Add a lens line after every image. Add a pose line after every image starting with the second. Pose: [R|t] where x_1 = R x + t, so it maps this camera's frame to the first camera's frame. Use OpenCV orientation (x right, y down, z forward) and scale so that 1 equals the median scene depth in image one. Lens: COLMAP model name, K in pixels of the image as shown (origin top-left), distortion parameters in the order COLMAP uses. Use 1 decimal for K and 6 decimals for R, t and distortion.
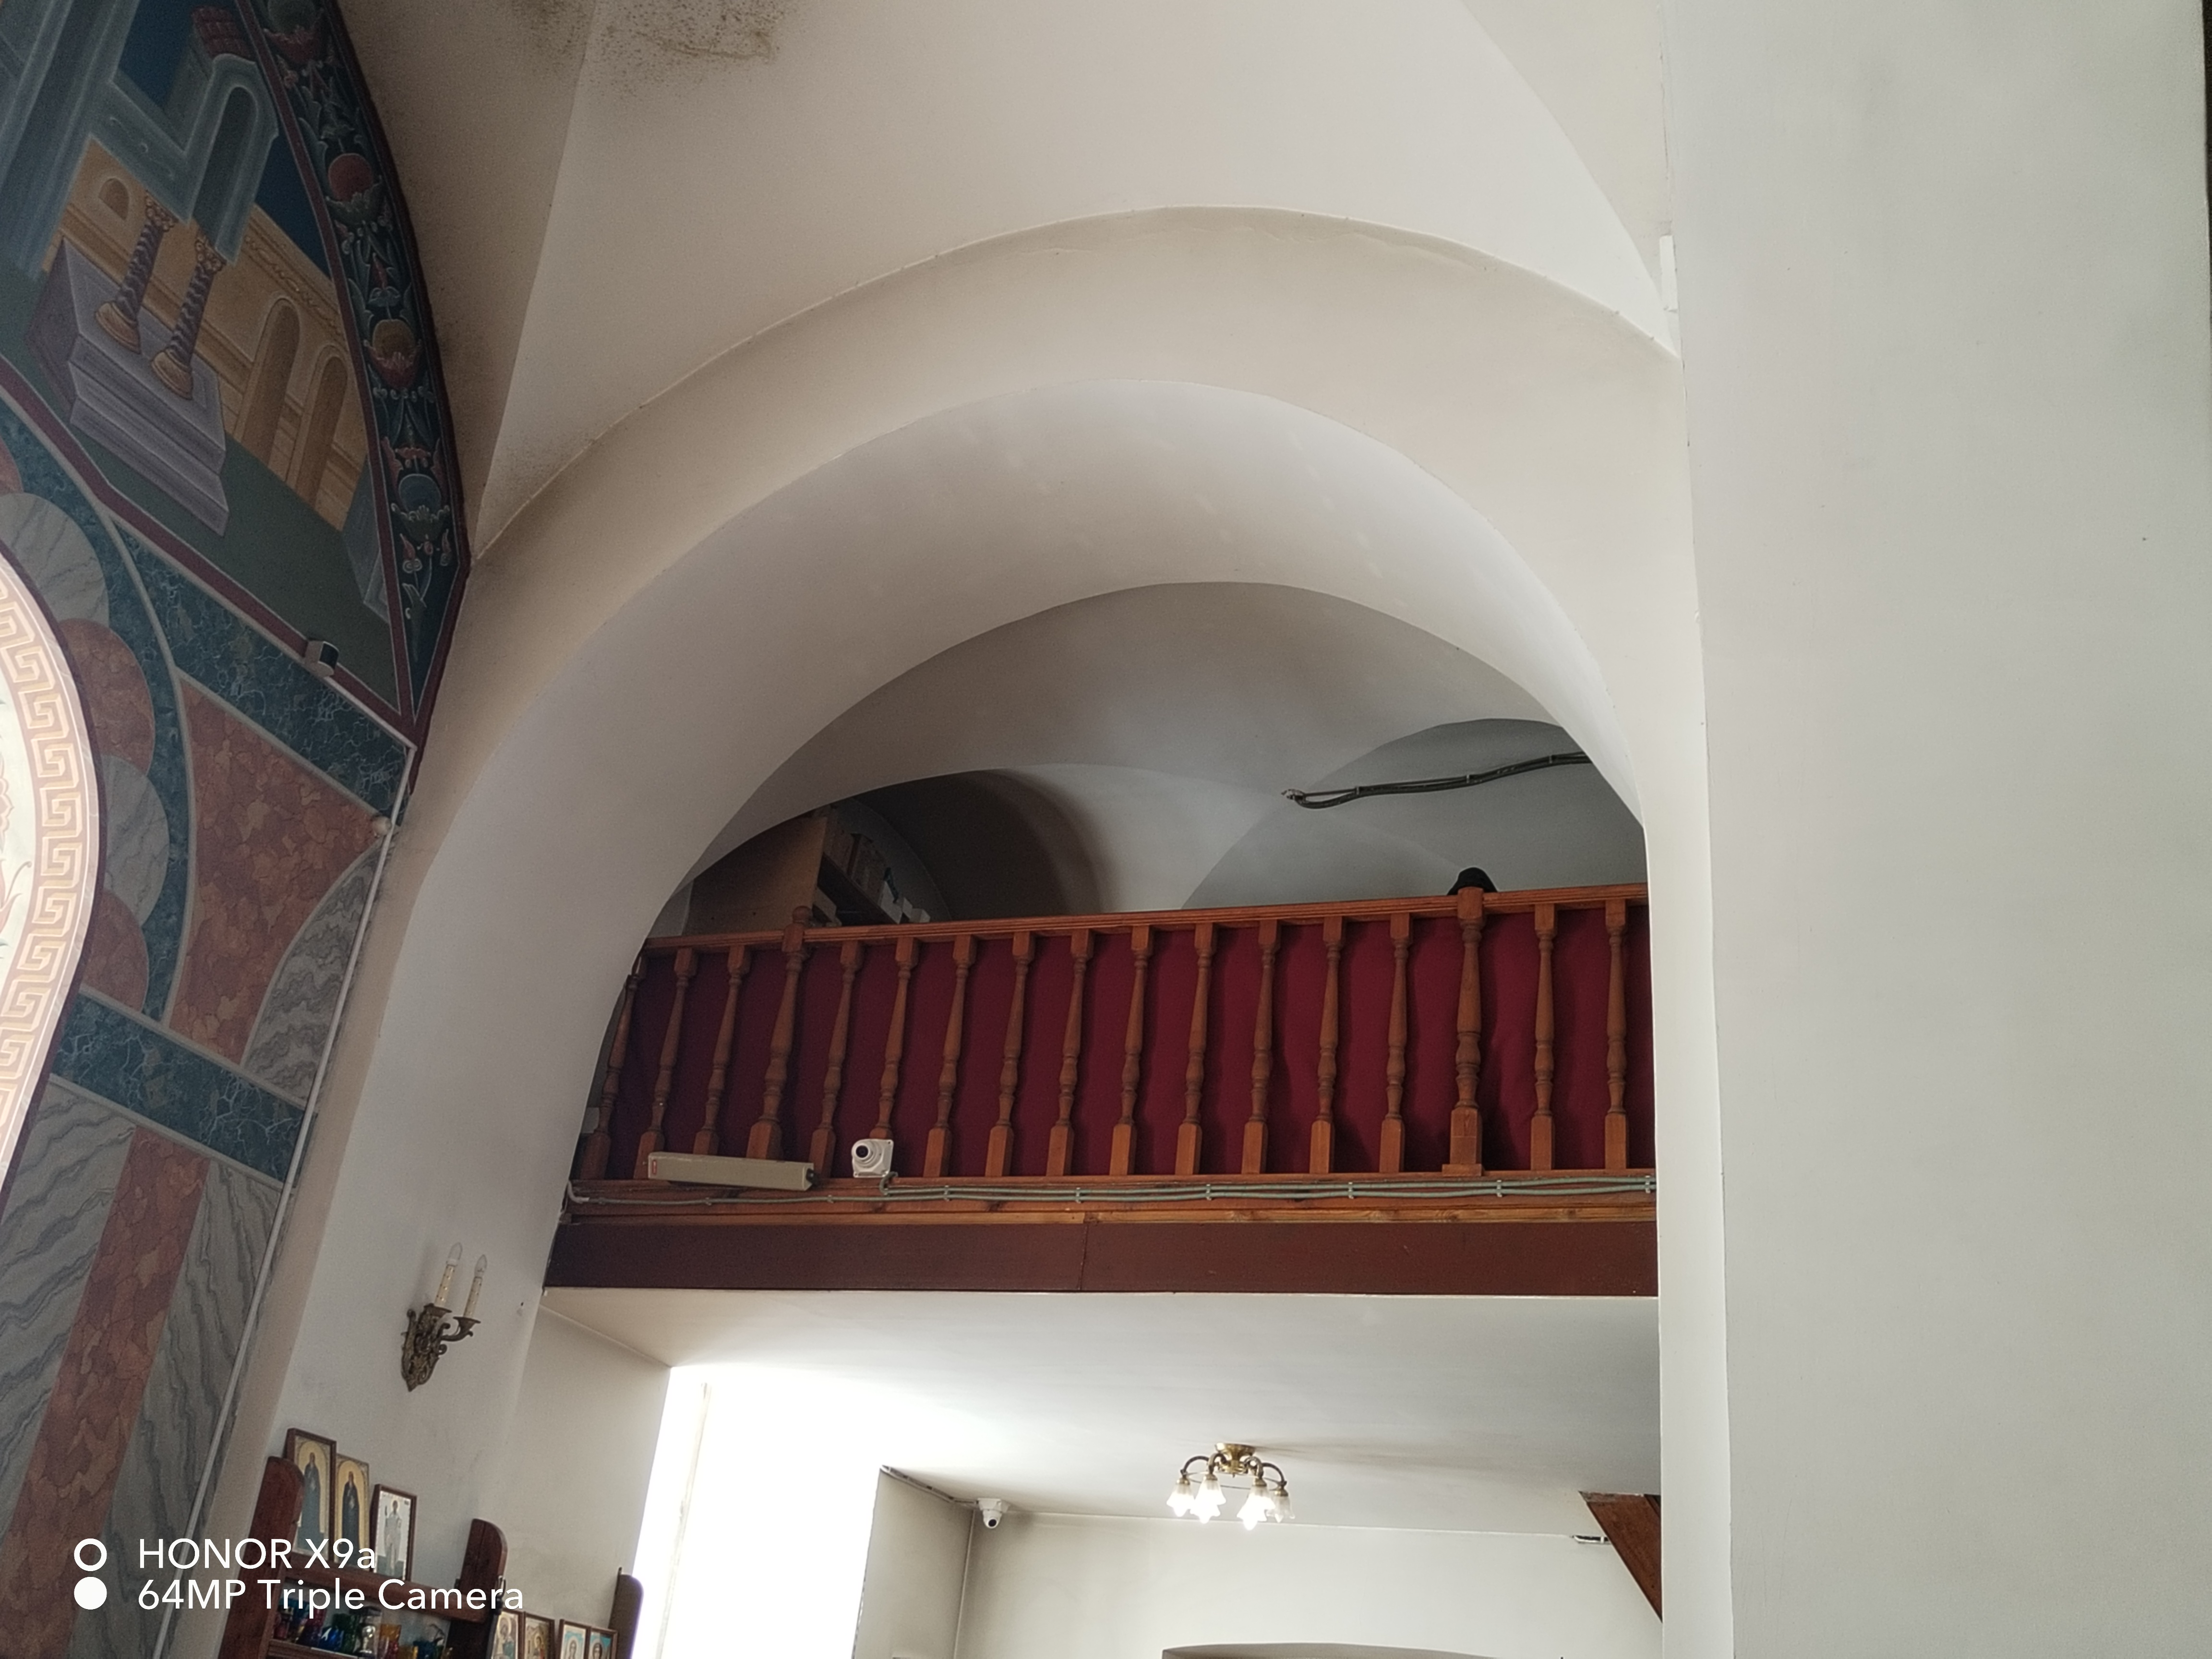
lens RADIAL K [[2215.6, 0, 1106.0], [0, 2215.6, 829.5], [0, 0, 1]] dist [0.003861, 0.011859]
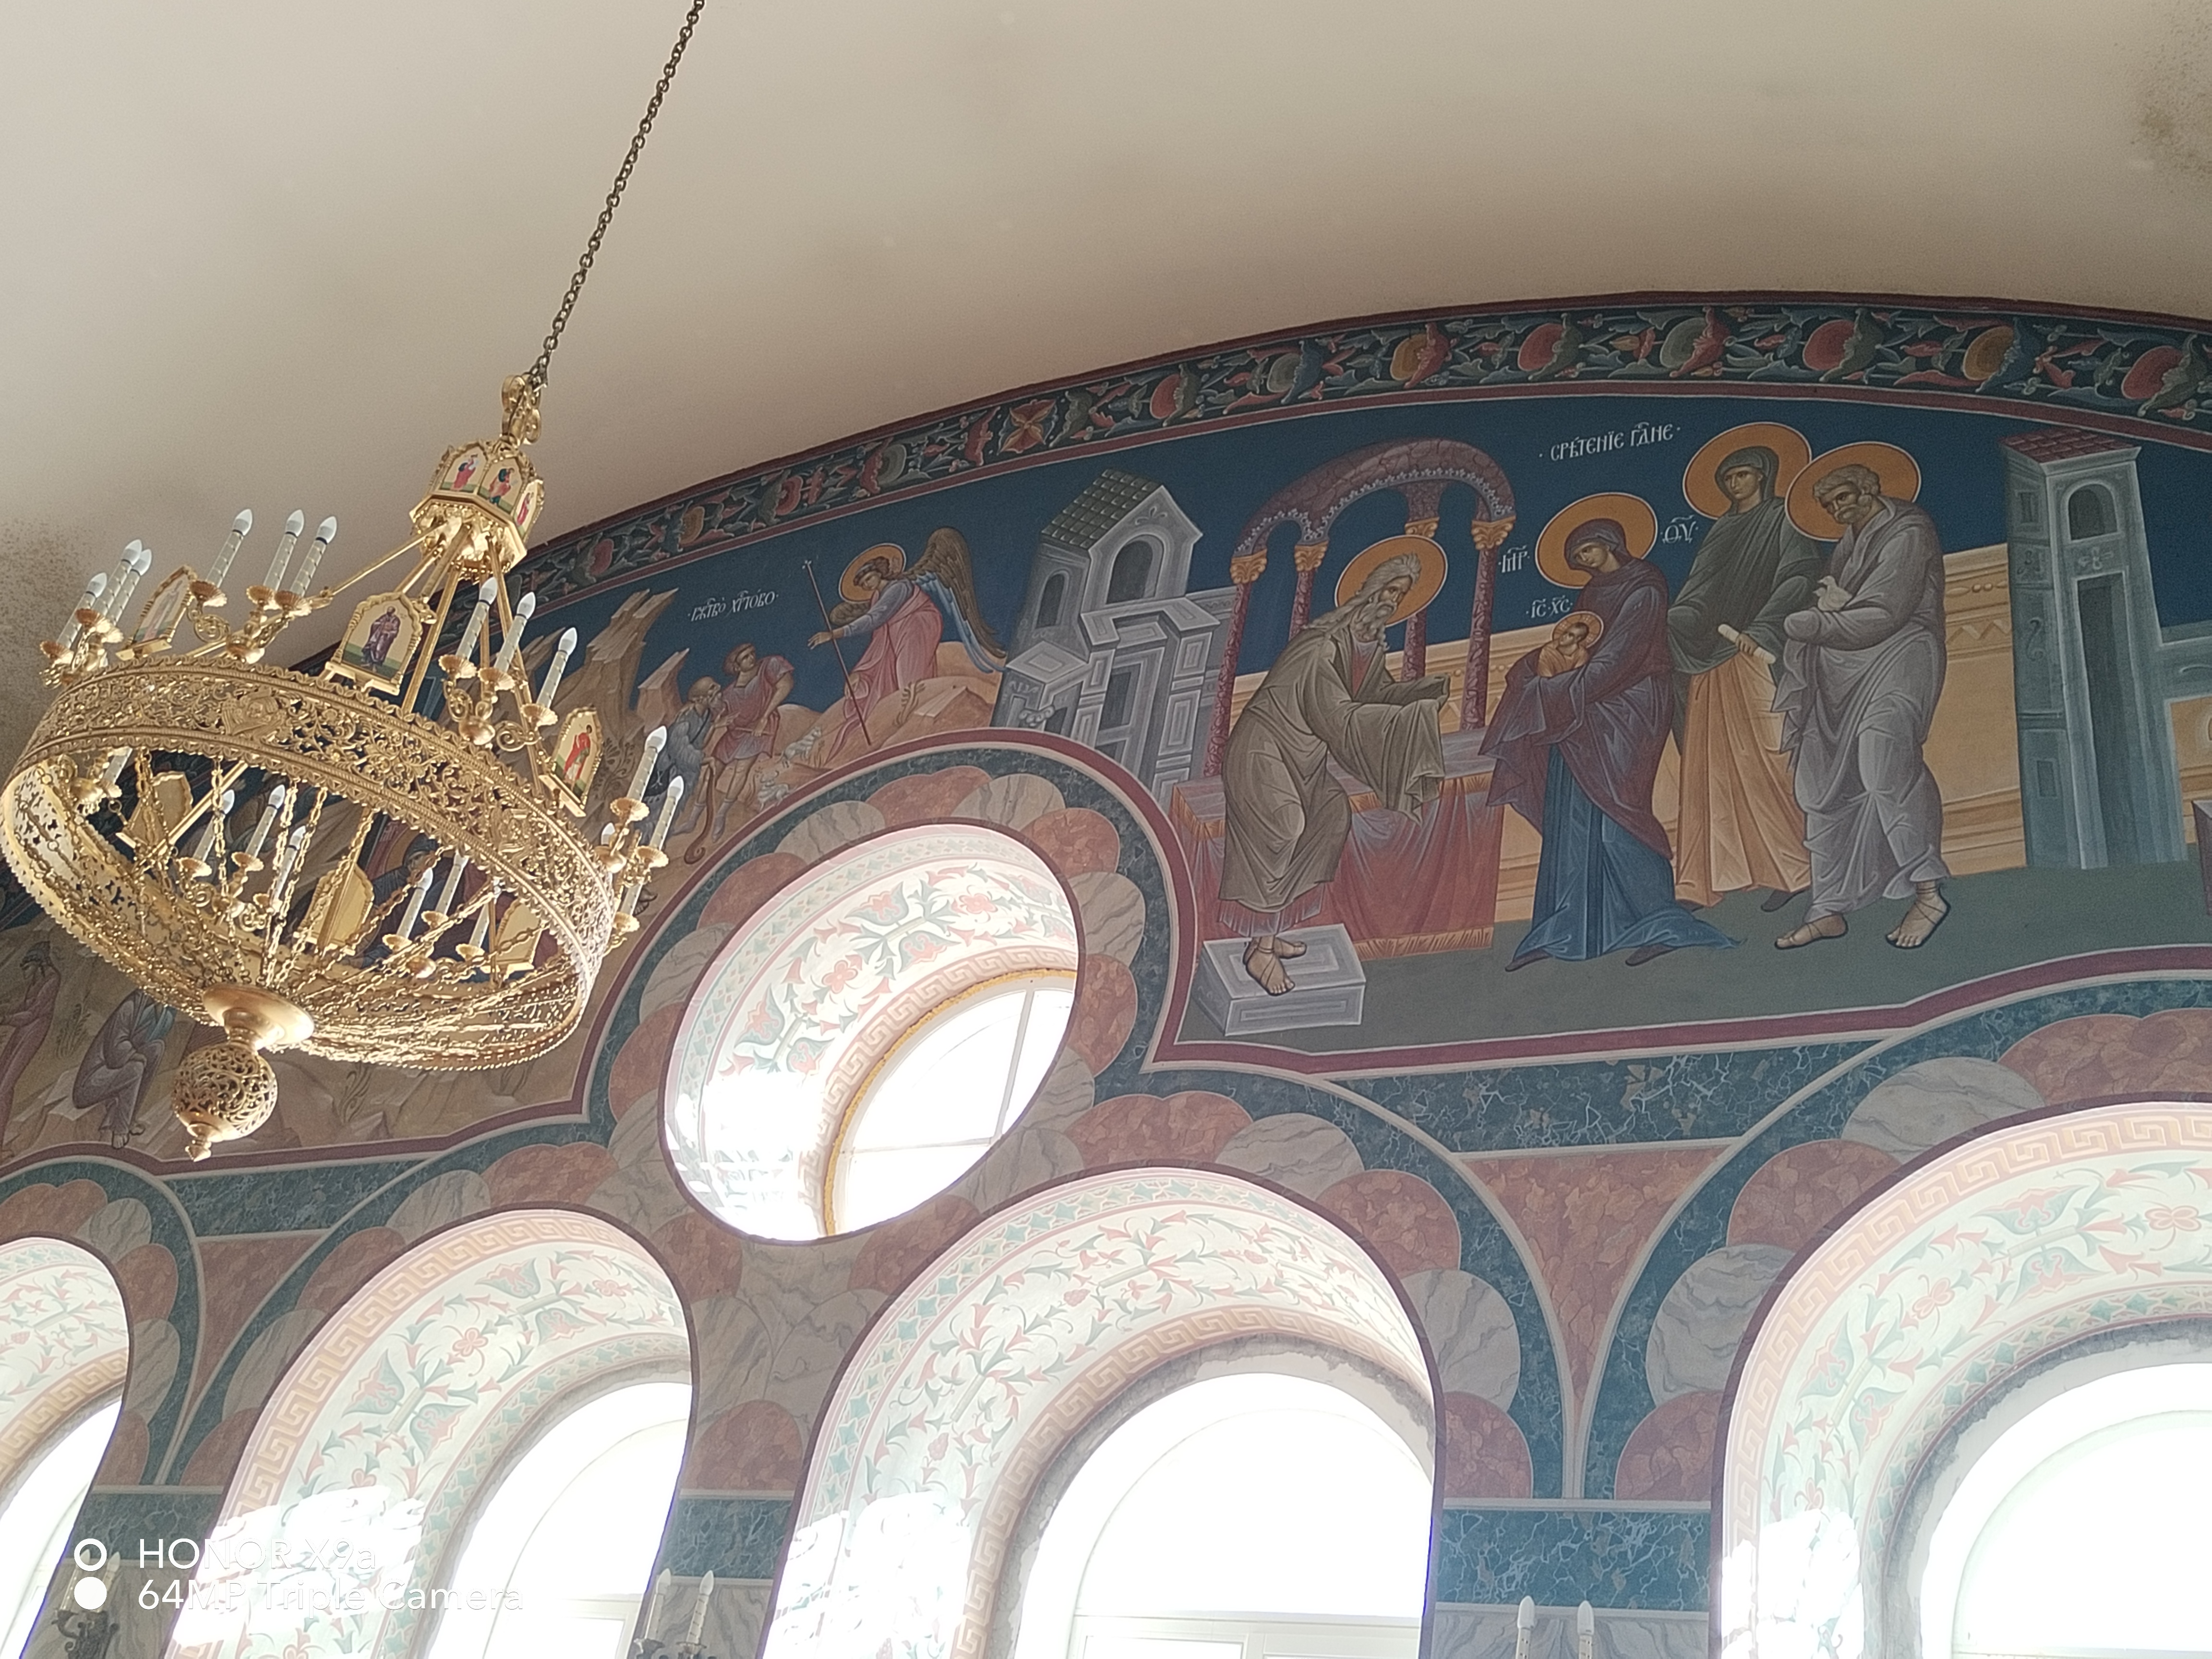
lens RADIAL K [[2215.6, 0, 1106.0], [0, 2215.6, 829.5], [0, 0, 1]] dist [0.003861, 0.011859]
pose [[-0.092179, -0.701966, -0.706220, 0.350432], [0.245964, 0.671209, -0.699271, 0.456484], [0.964886, -0.238163, 0.110787, 0.801692]]
